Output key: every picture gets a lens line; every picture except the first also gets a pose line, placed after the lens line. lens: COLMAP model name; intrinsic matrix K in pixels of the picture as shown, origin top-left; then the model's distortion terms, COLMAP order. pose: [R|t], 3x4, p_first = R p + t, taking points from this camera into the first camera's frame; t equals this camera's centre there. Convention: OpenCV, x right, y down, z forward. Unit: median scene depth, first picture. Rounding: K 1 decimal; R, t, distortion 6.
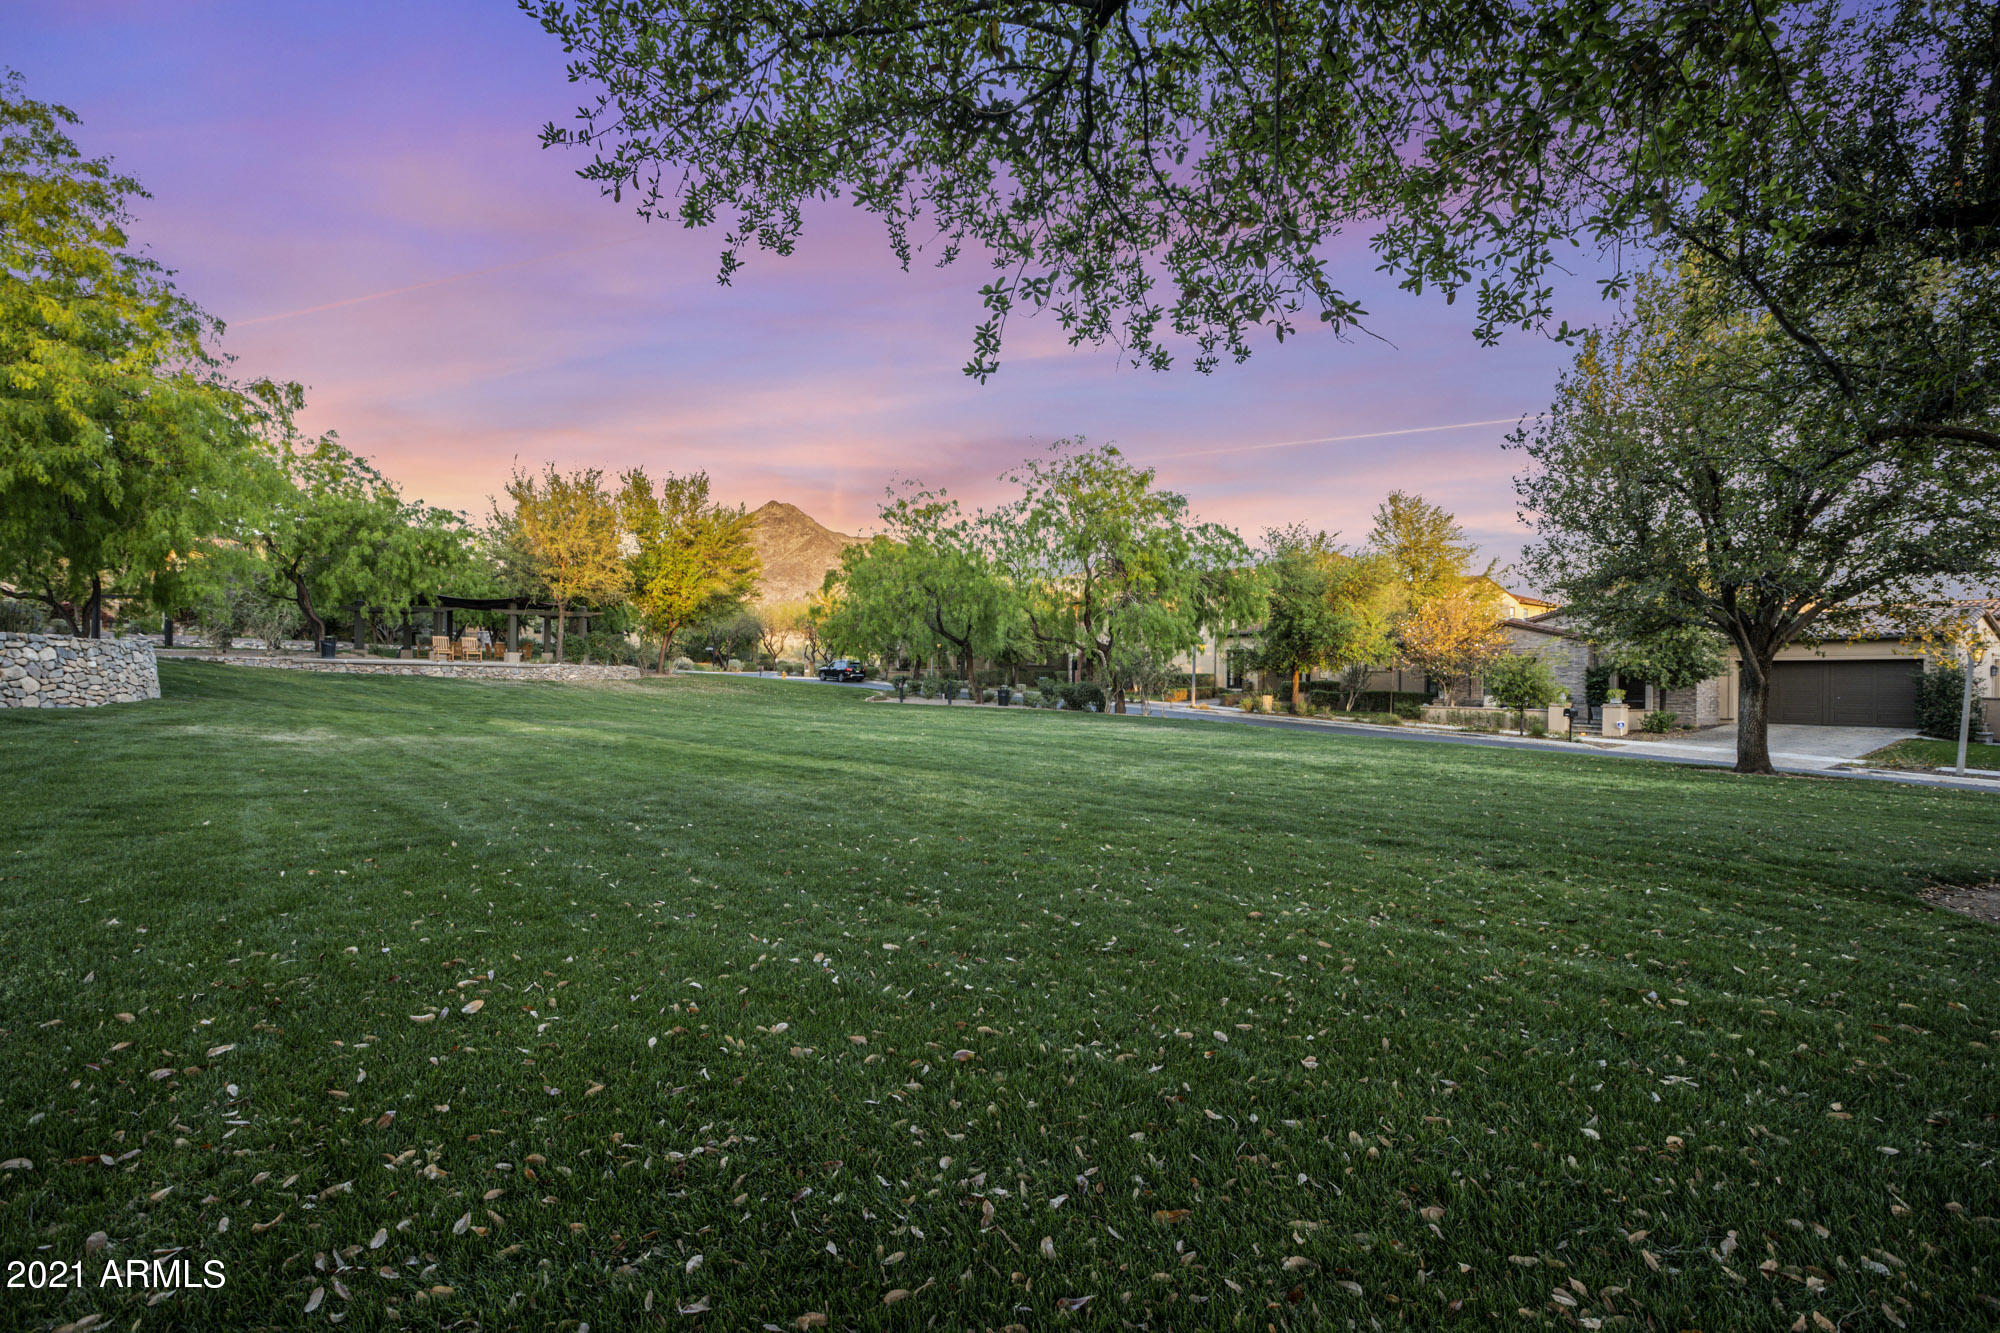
lens RADIAL K [[928.7, 0, 999.8], [0, 928.7, 678.4], [0, 0, 1]] dist [-0.055670, 0.022062]
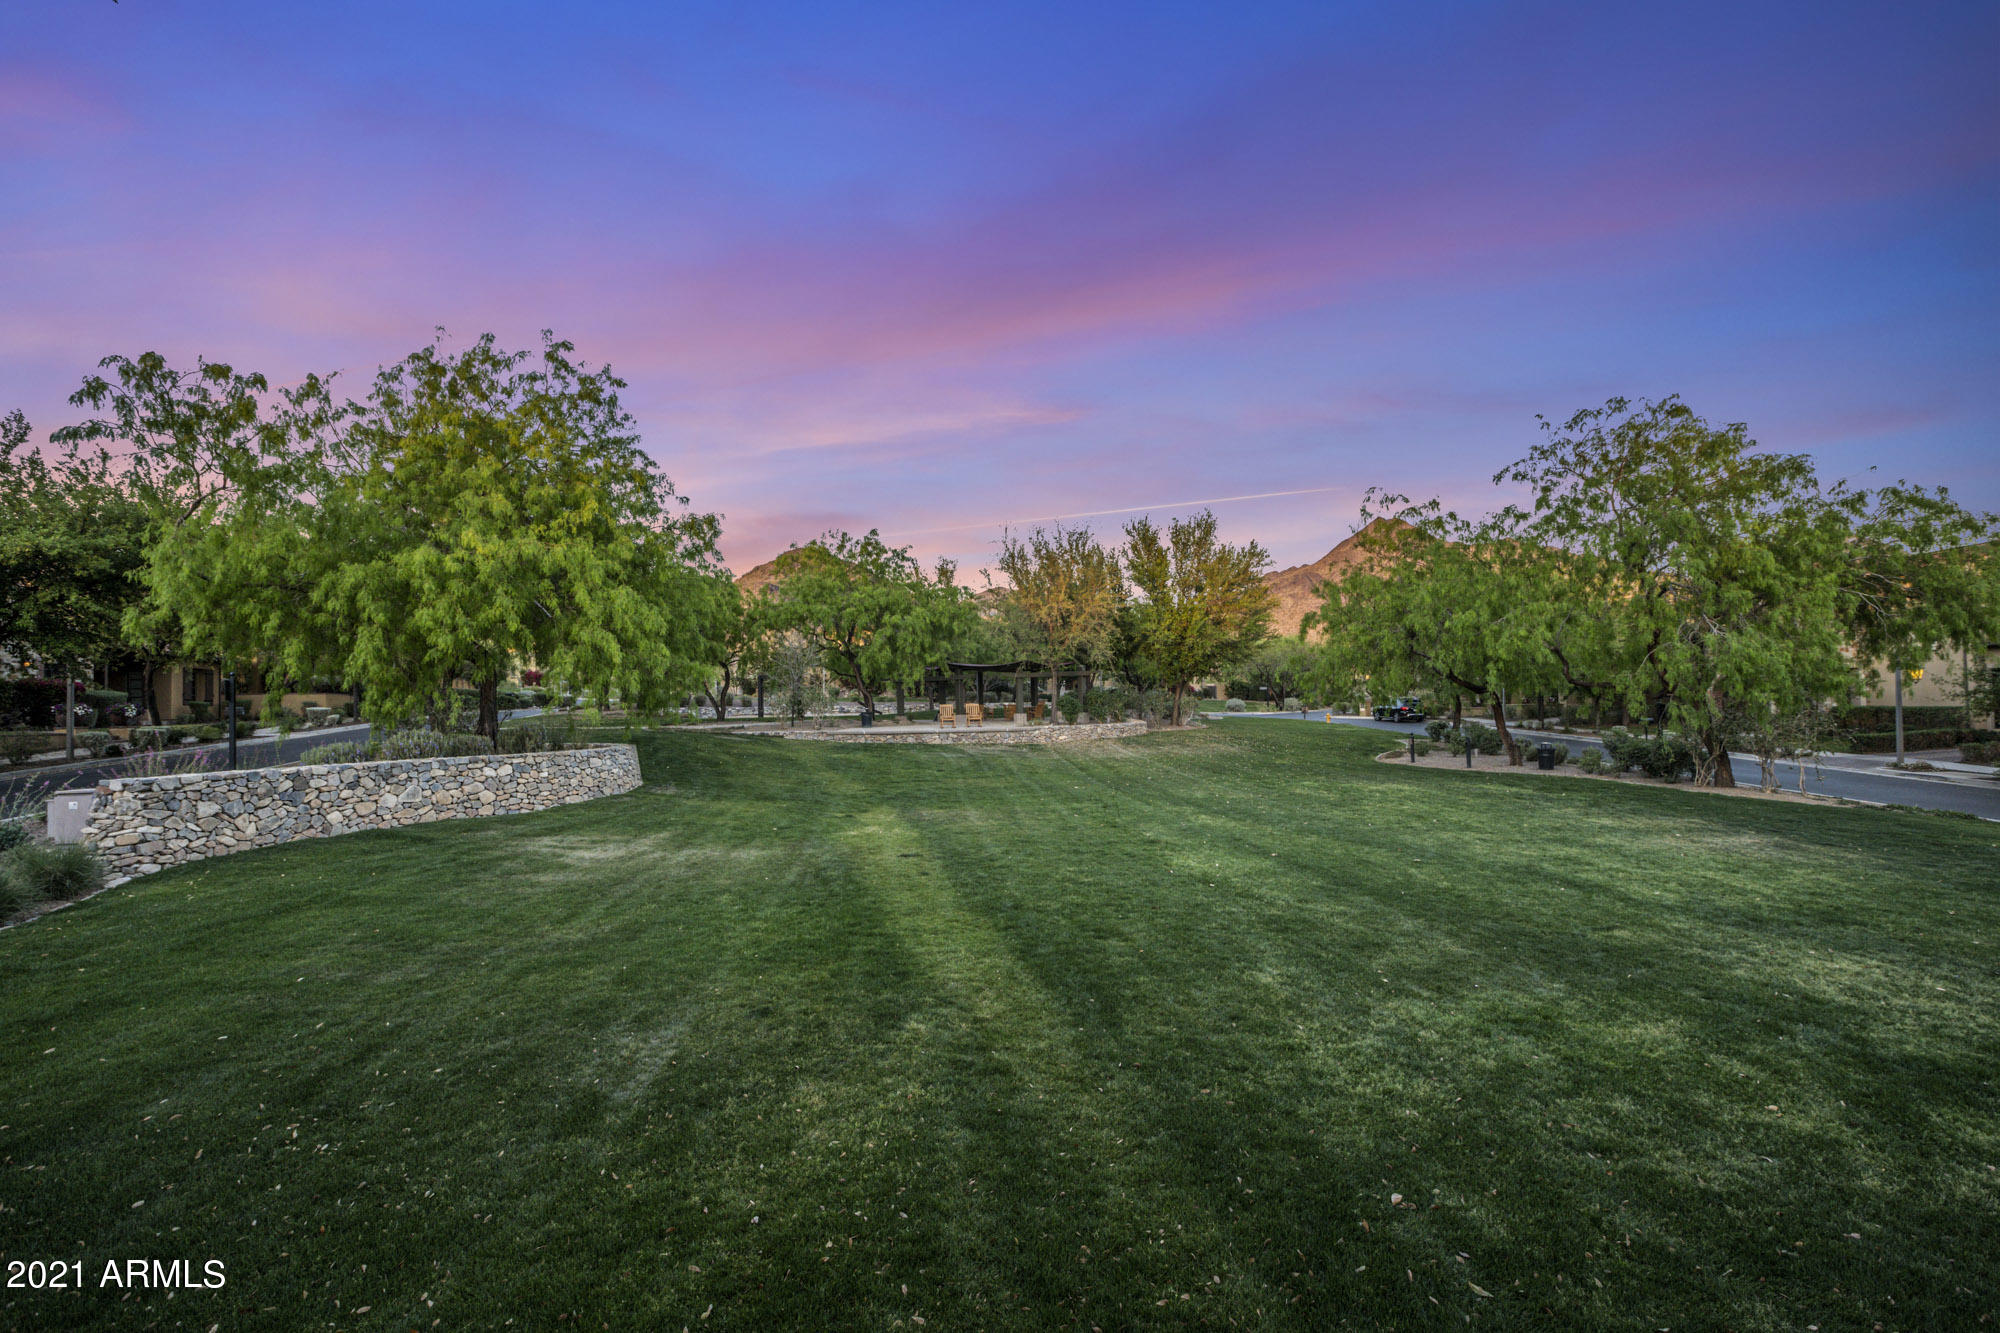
lens RADIAL K [[928.0, 0, 998.8], [0, 928.0, 680.4], [0, 0, 1]] dist [-0.057619, 0.025432]
pose [[0.797400, -0.045561, -0.601728, 0.108433], [0.030268, 0.998910, -0.035524, -0.033896], [0.602691, 0.010113, 0.797910, 0.150441]]
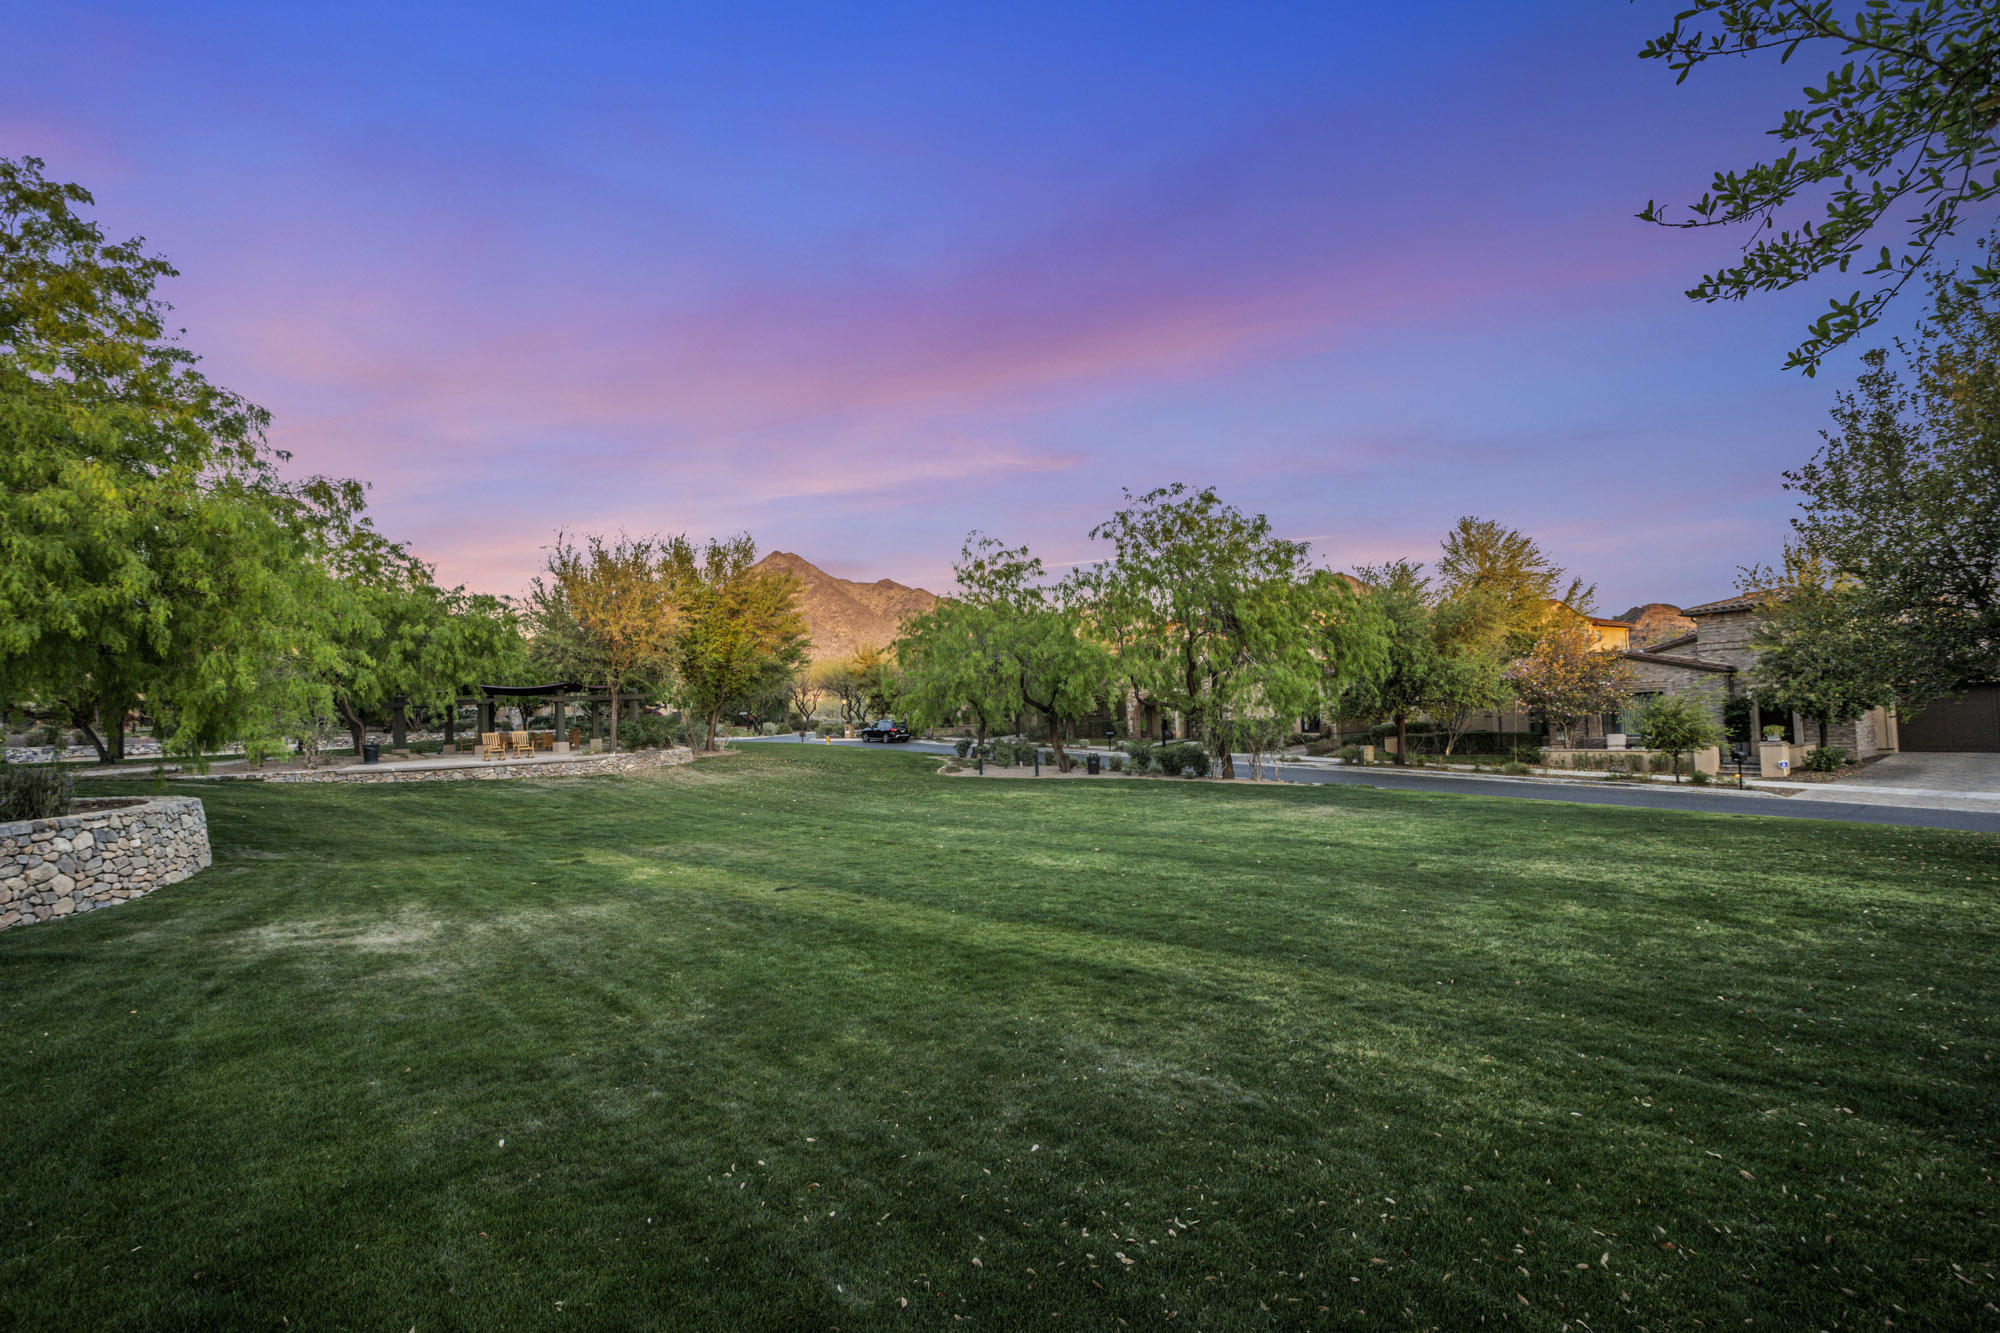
lens RADIAL K [[928.0, 0, 998.8], [0, 928.0, 680.4], [0, 0, 1]] dist [-0.057619, 0.025432]
pose [[0.998576, -0.052774, -0.007815, -0.087059], [0.052445, 0.997918, -0.037527, -0.037877], [0.009779, 0.037064, 0.999265, 0.075492]]
